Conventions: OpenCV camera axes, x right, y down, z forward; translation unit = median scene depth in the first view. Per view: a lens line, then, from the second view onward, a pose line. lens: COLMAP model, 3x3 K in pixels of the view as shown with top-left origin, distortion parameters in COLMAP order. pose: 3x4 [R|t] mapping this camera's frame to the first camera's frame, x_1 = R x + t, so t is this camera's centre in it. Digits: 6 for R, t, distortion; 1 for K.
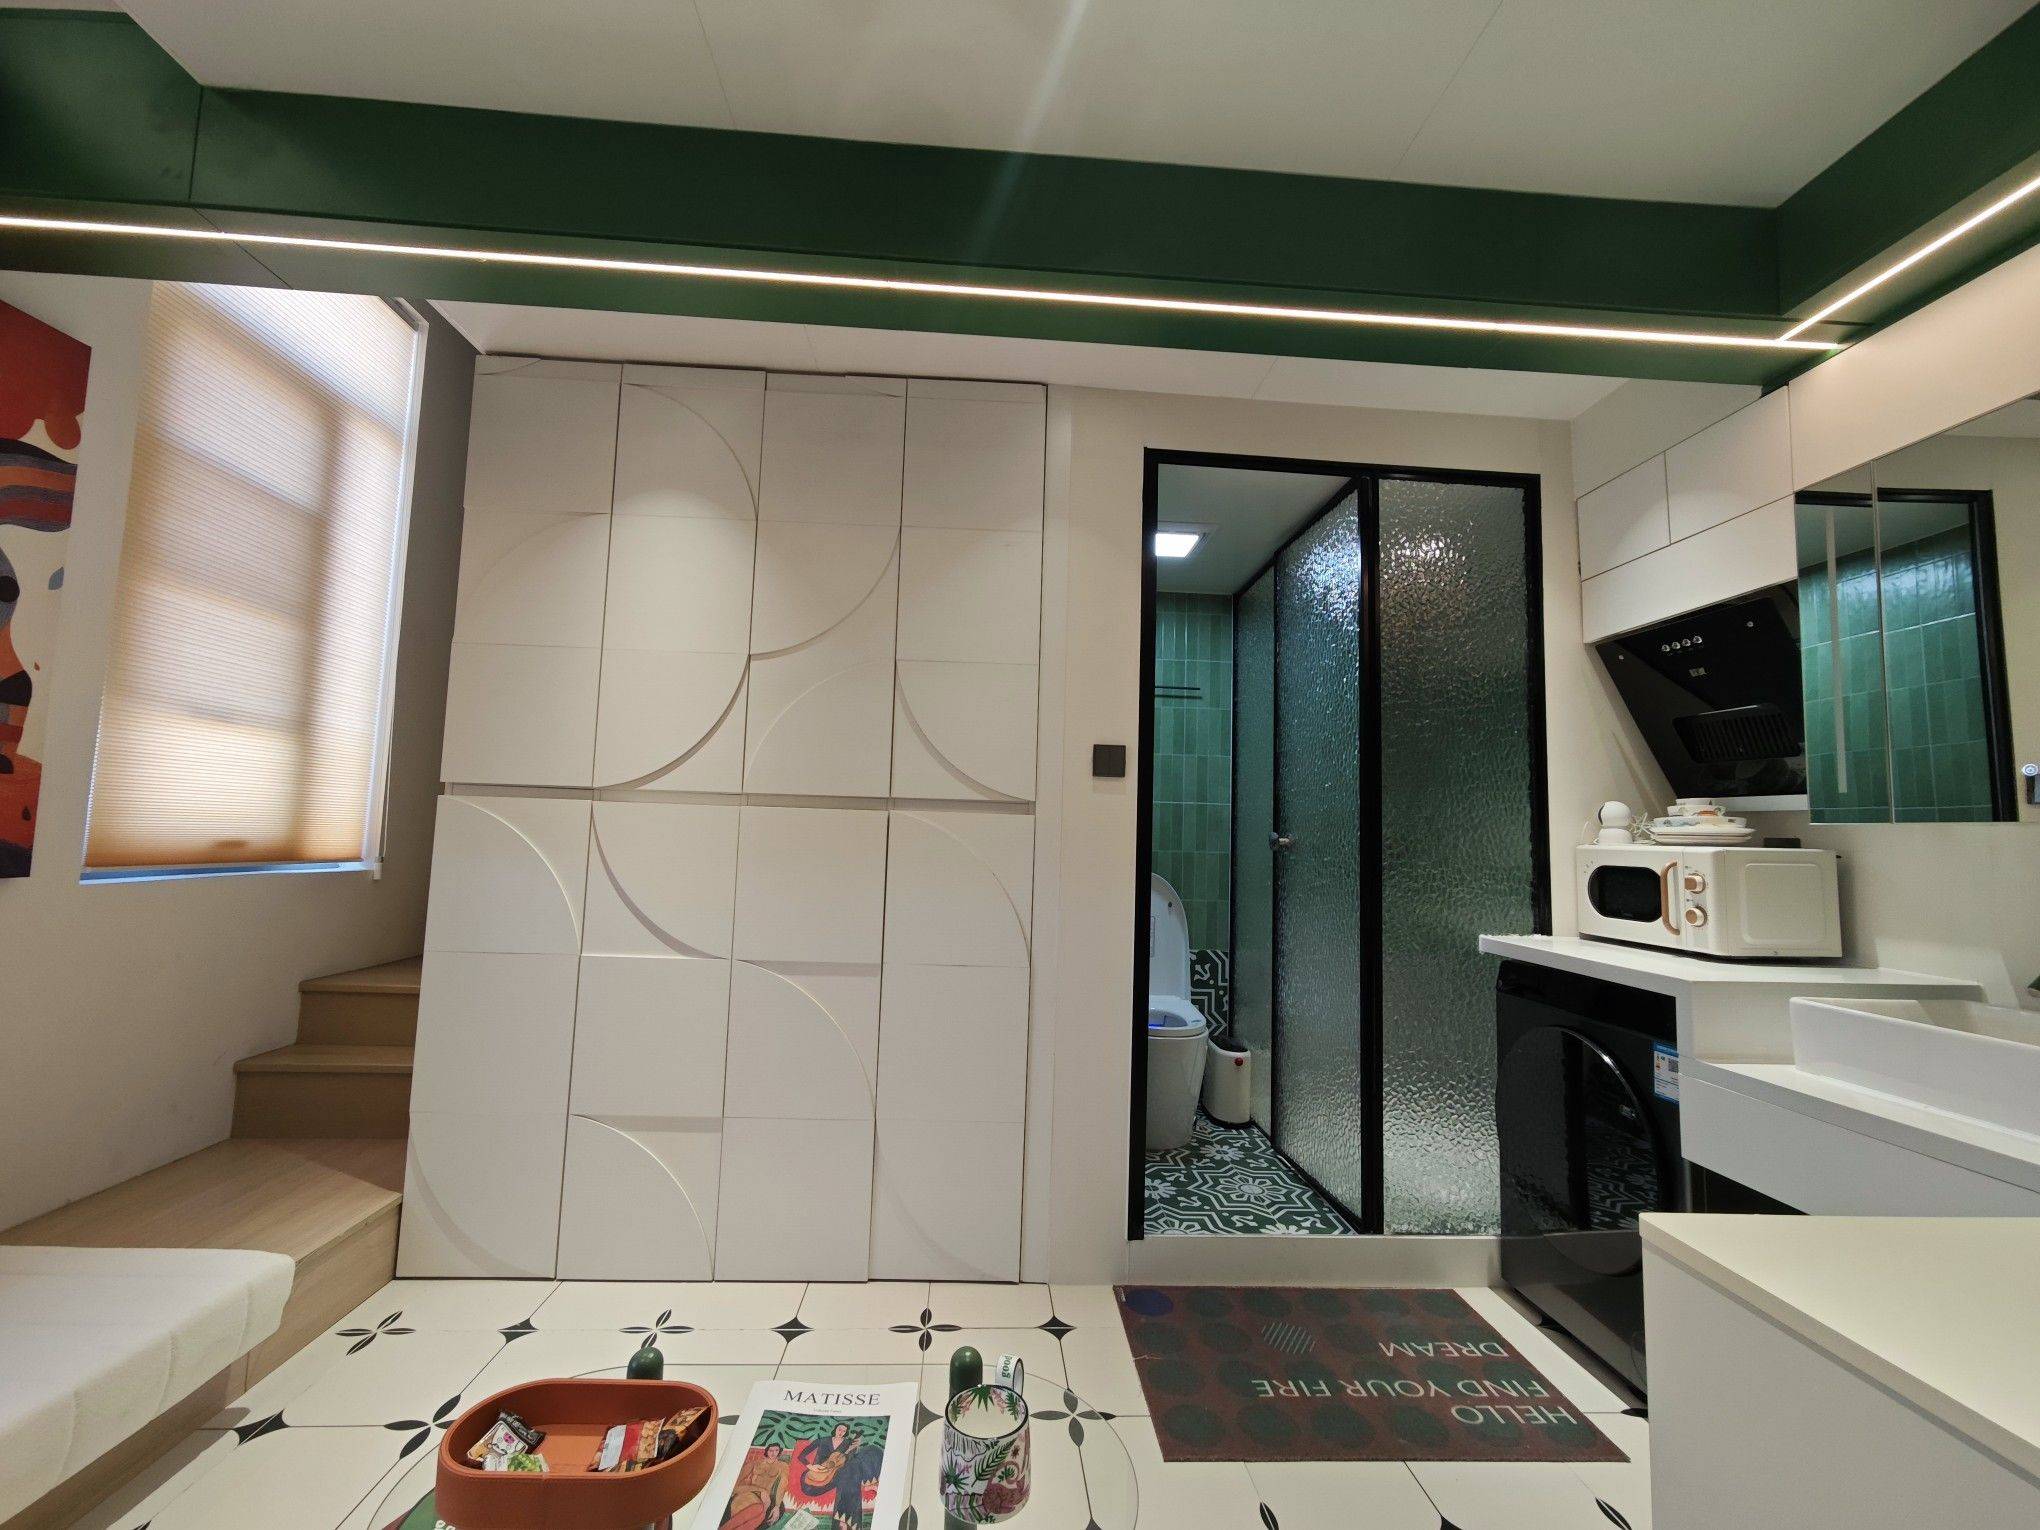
lens RADIAL K [[848.6, 0, 1026.0], [0, 848.6, 764.8], [0, 0, 1]] dist [-0.014249, 0.009399]
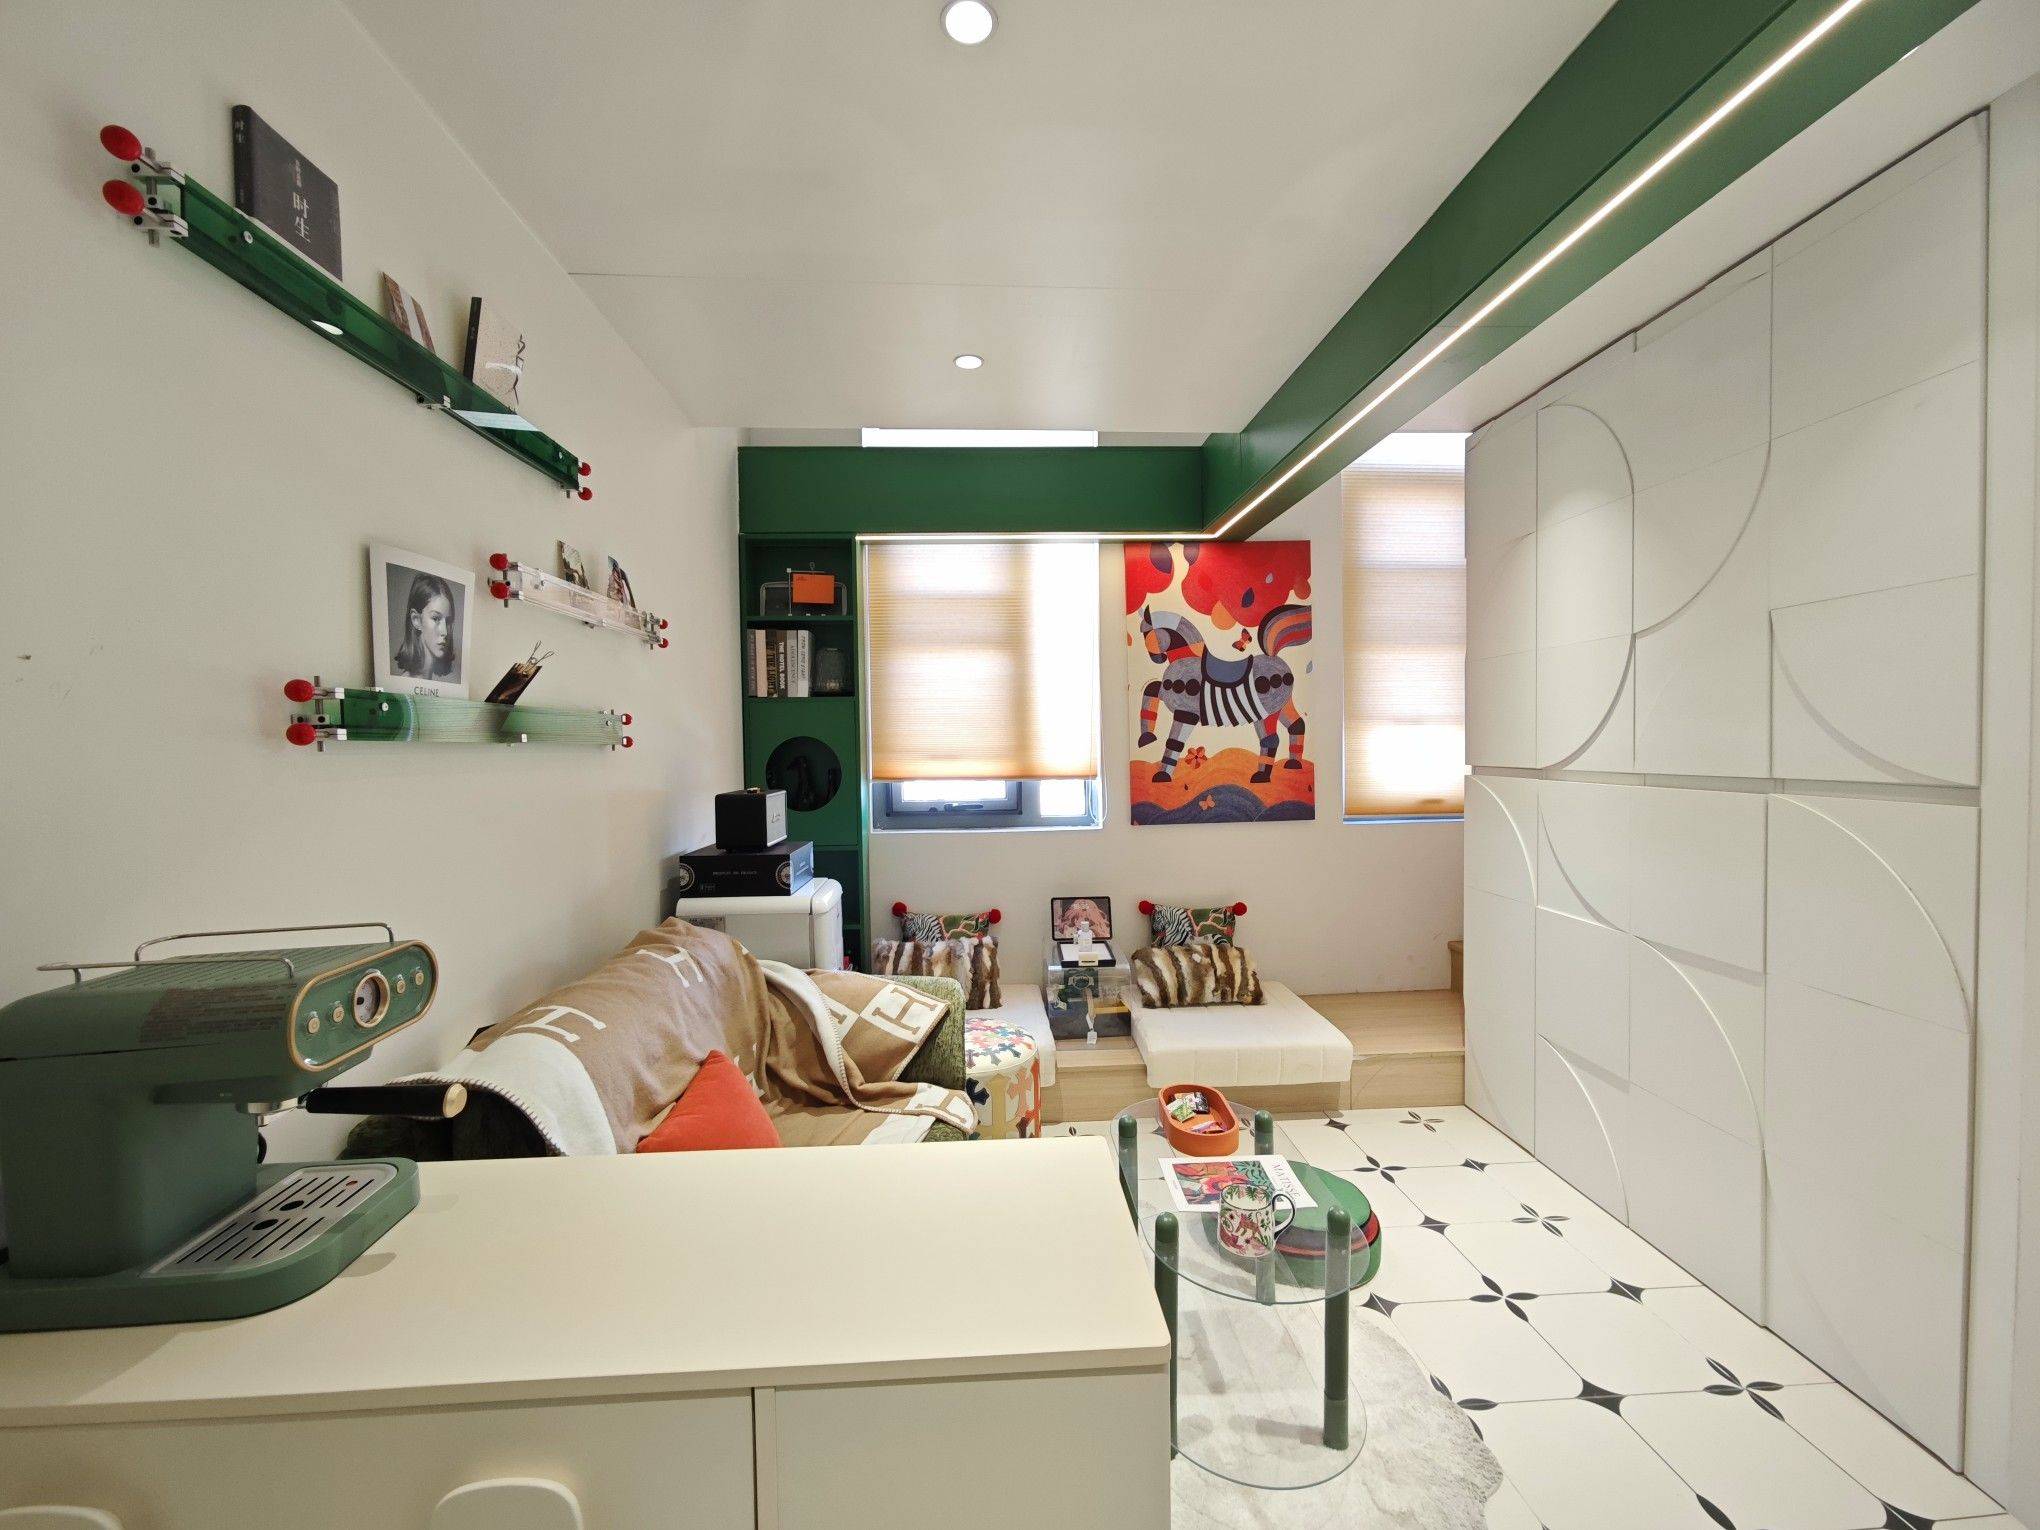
lens RADIAL K [[848.6, 0, 1026.0], [0, 848.6, 764.8], [0, 0, 1]] dist [-0.014249, 0.009399]
pose [[0.005311, -0.006139, -0.999967, 0.719054], [0.100768, 0.994894, -0.005573, -0.047460], [0.994896, -0.100735, 0.005903, 0.293630]]
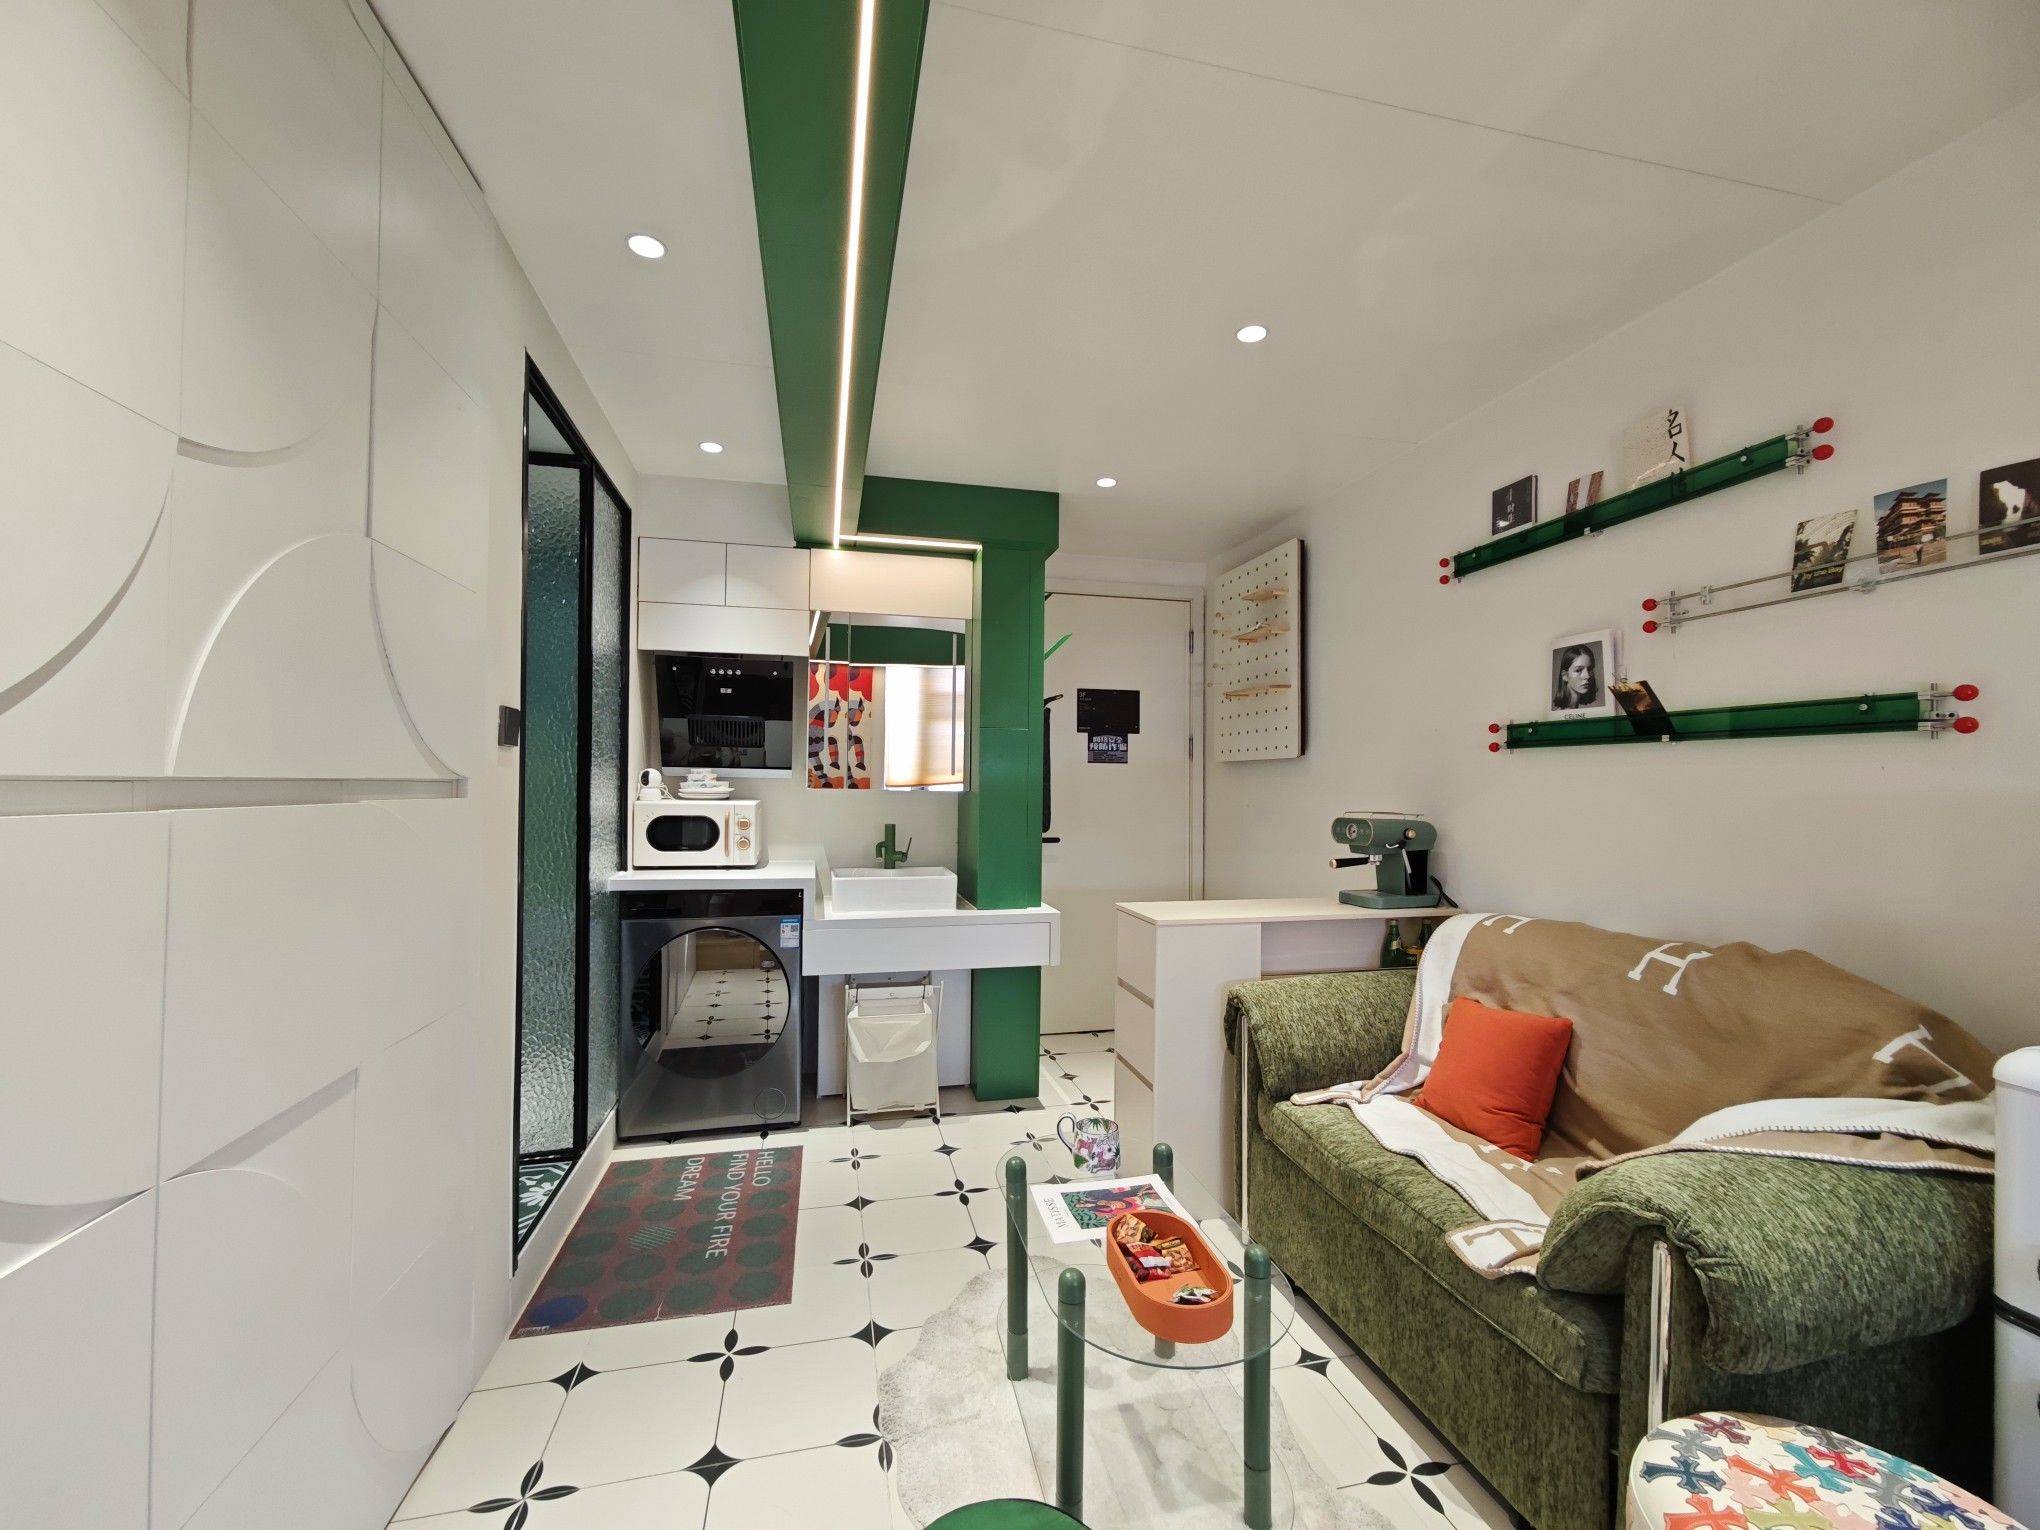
lens RADIAL K [[848.6, 0, 1026.0], [0, 848.6, 764.8], [0, 0, 1]] dist [-0.014249, 0.009399]
pose [[-0.179057, -0.008447, 0.983803, -0.867830], [-0.099305, 0.995011, -0.009531, -0.012133], [-0.978814, -0.099403, -0.179002, 0.717109]]
